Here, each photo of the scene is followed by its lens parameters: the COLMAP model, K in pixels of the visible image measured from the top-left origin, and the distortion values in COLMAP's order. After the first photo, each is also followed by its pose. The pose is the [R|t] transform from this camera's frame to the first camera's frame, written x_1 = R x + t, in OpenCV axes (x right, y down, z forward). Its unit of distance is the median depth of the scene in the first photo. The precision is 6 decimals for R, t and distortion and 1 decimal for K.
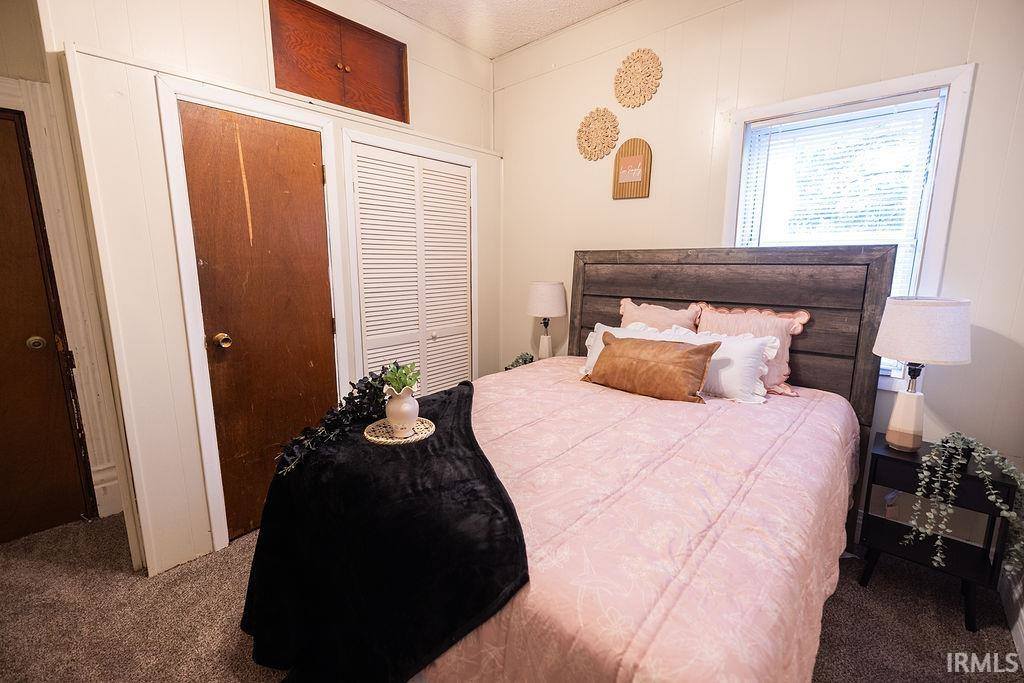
lens RADIAL K [[440.1, 0, 504.4], [0, 440.1, 331.2], [0, 0, 1]] dist [0.002406, 0.000878]
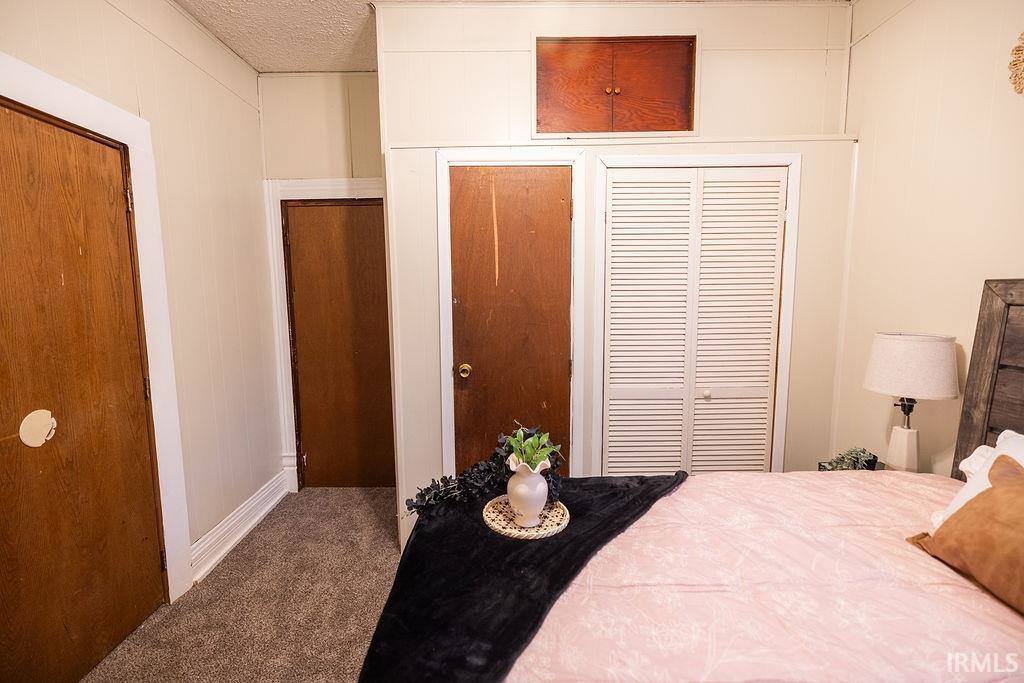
lens RADIAL K [[440.1, 0, 504.4], [0, 440.1, 331.2], [0, 0, 1]] dist [0.002406, 0.000878]
pose [[0.660935, 0.061664, -0.747905, 0.214450], [-0.110538, 0.993747, -0.015751, -0.060704], [0.742257, 0.093082, 0.663619, 0.278112]]
